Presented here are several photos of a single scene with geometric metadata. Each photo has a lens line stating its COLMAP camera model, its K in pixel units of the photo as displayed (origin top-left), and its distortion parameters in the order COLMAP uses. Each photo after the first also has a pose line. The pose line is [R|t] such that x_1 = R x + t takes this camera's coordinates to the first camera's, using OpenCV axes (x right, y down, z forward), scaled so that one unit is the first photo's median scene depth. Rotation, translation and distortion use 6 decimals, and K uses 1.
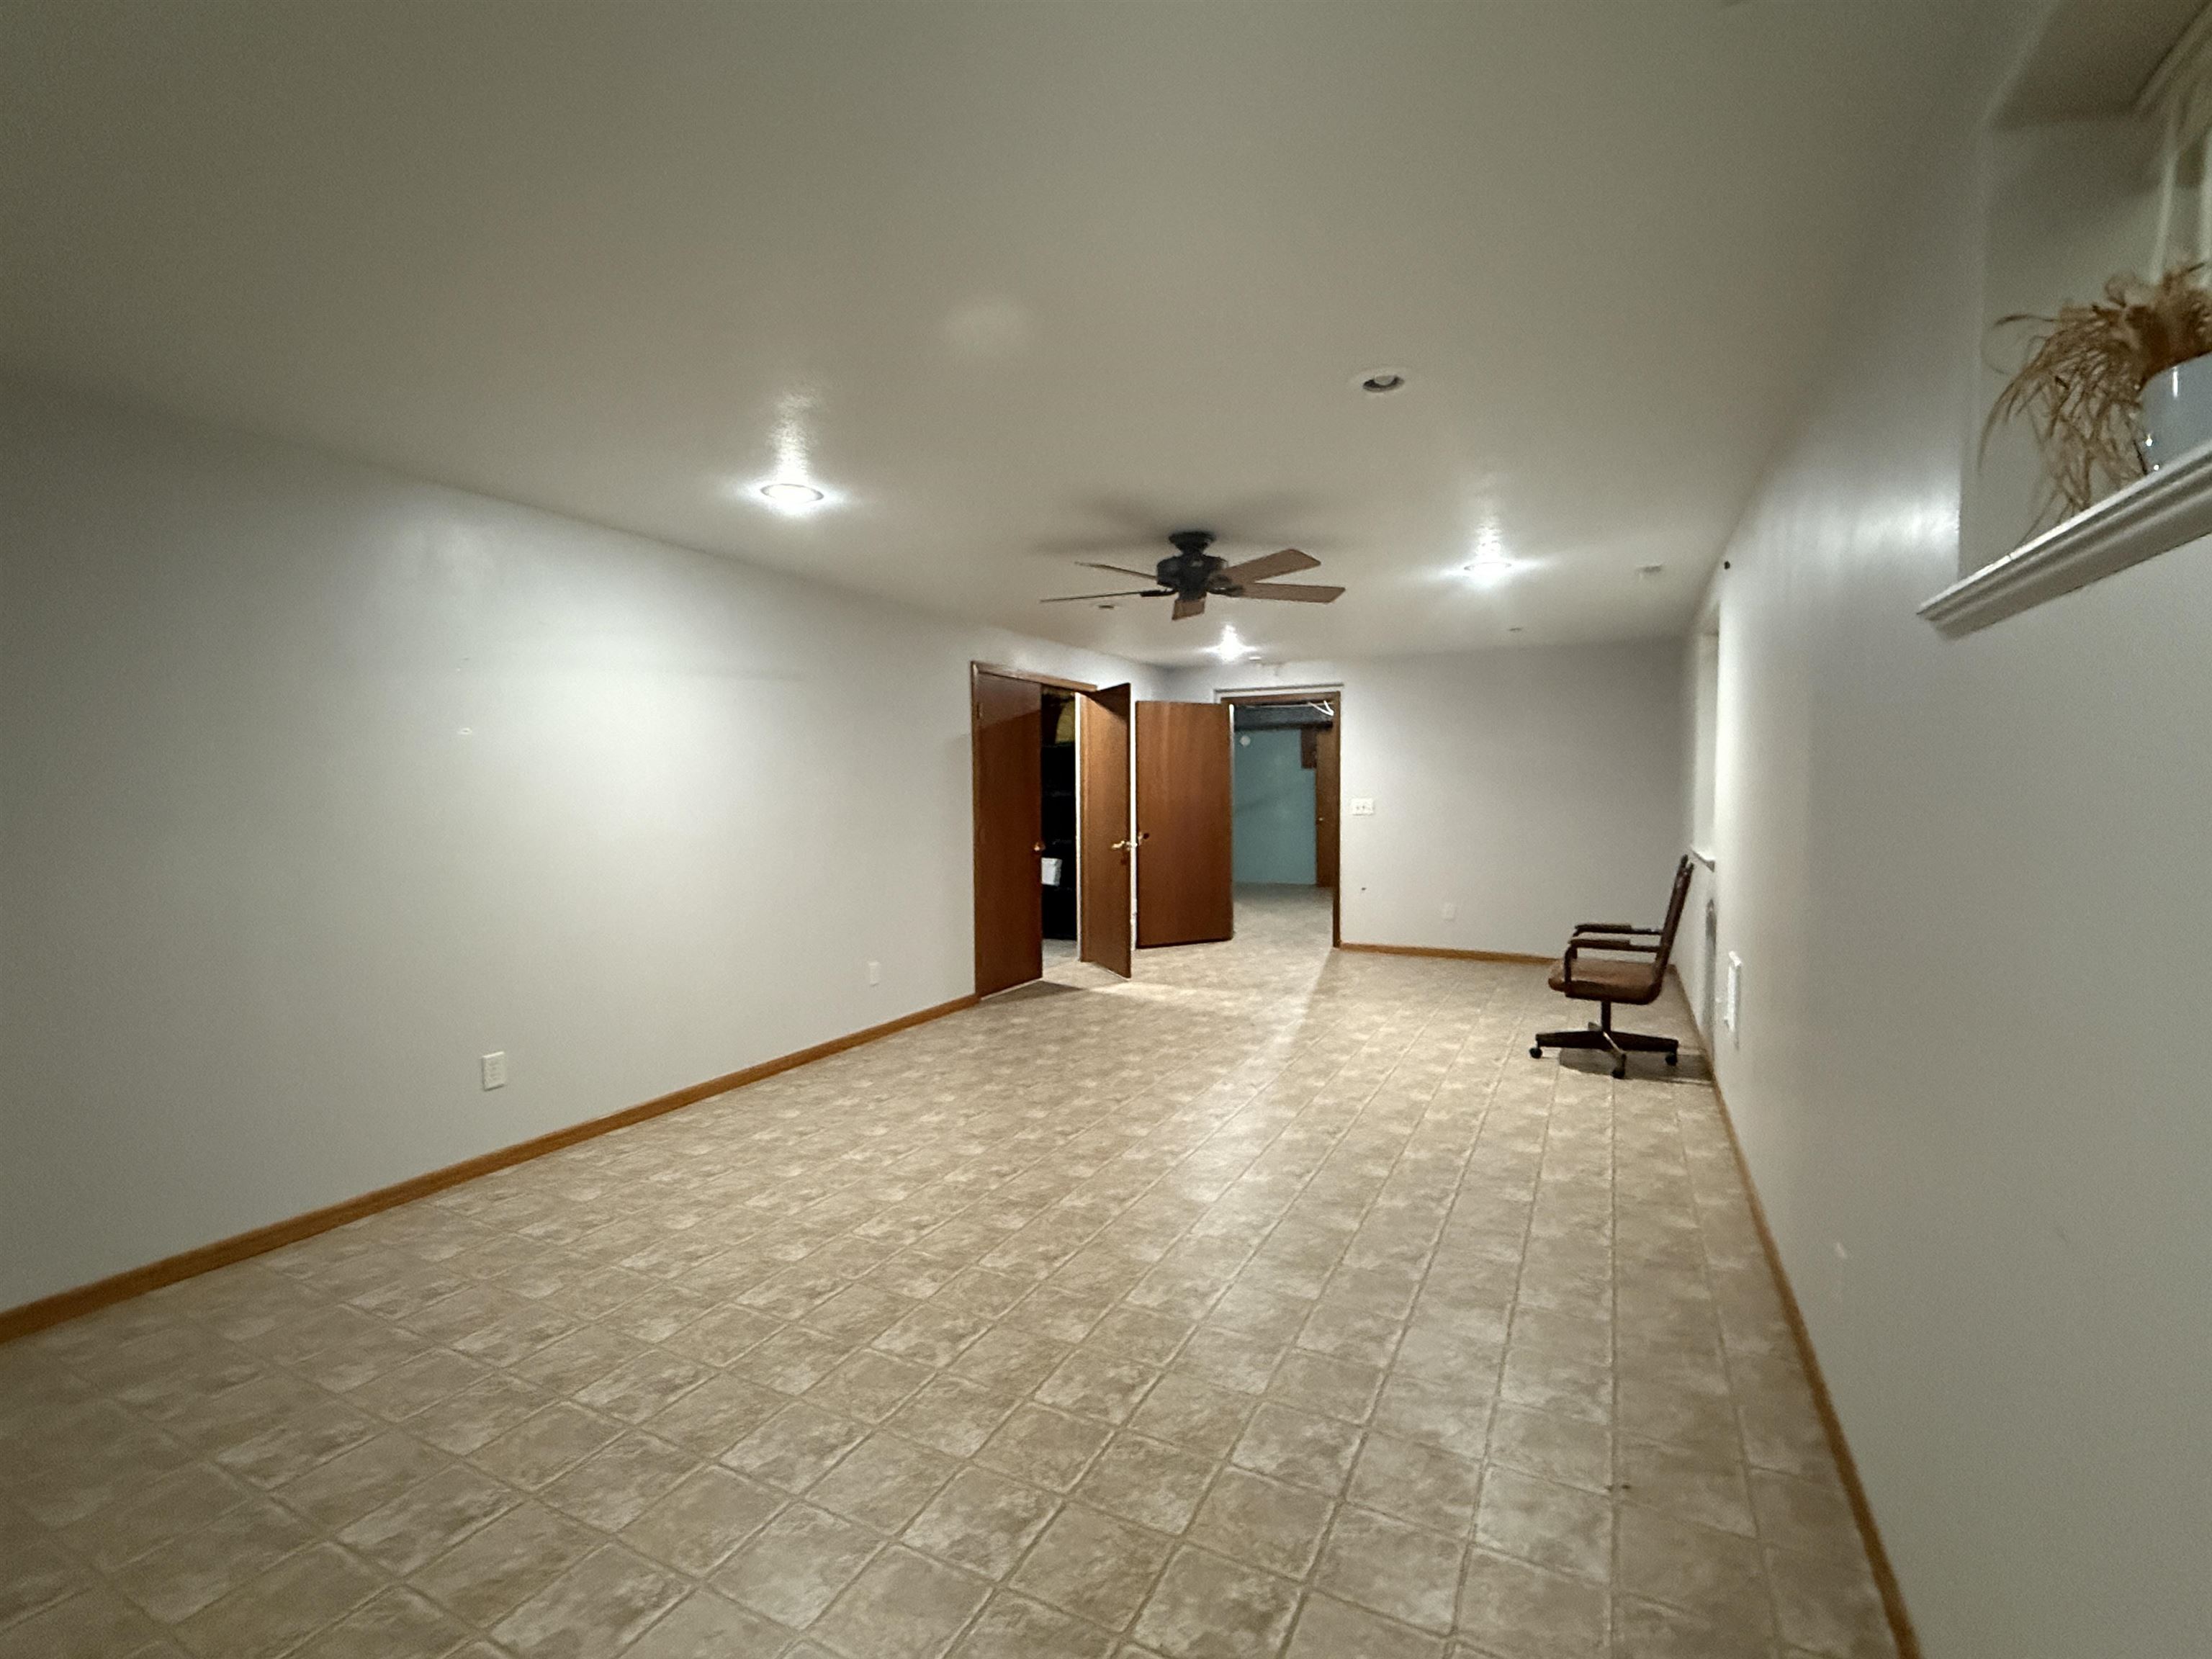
lens RADIAL K [[992.8, 0, 1102.1], [0, 992.8, 838.8], [0, 0, 1]] dist [-0.004370, -0.000089]
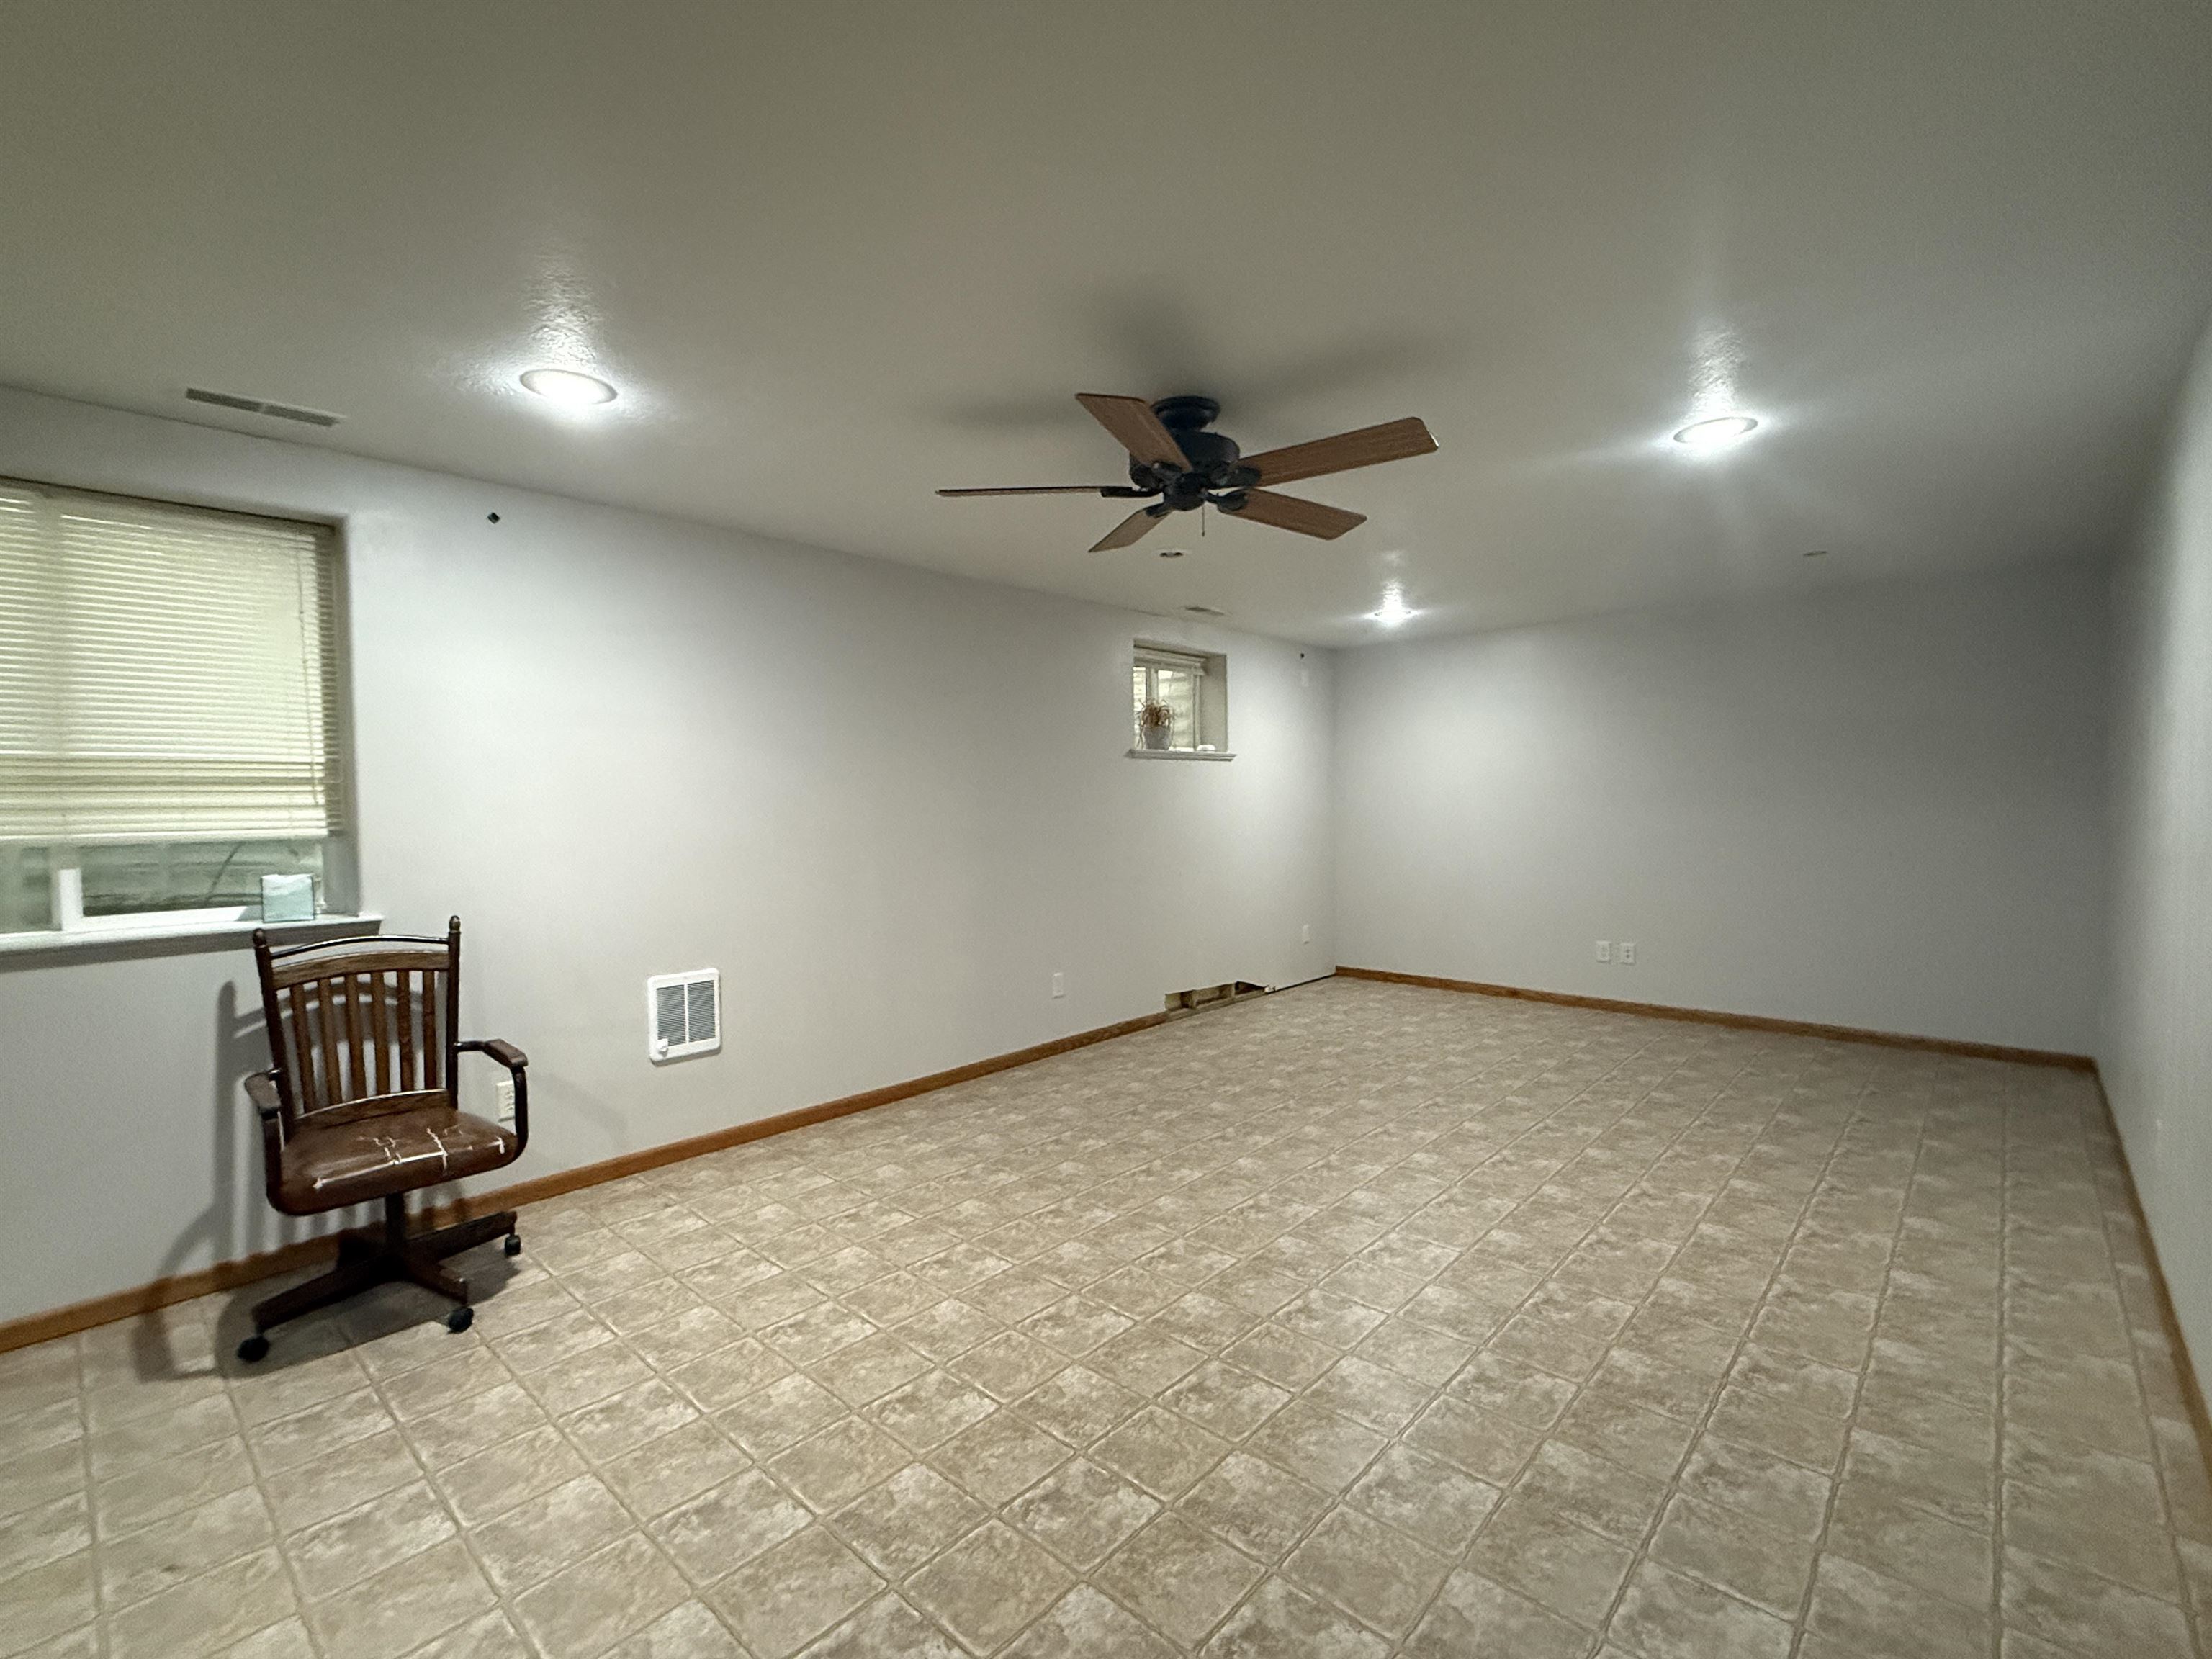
lens RADIAL K [[992.8, 0, 1106.9], [0, 992.8, 829.4], [0, 0, 1]] dist [-0.004370, -0.000089]
pose [[-0.966029, 0.026080, 0.257113, -0.594880], [0.047307, 0.995930, 0.076721, -0.077561], [-0.254065, 0.086278, -0.963331, 1.863700]]
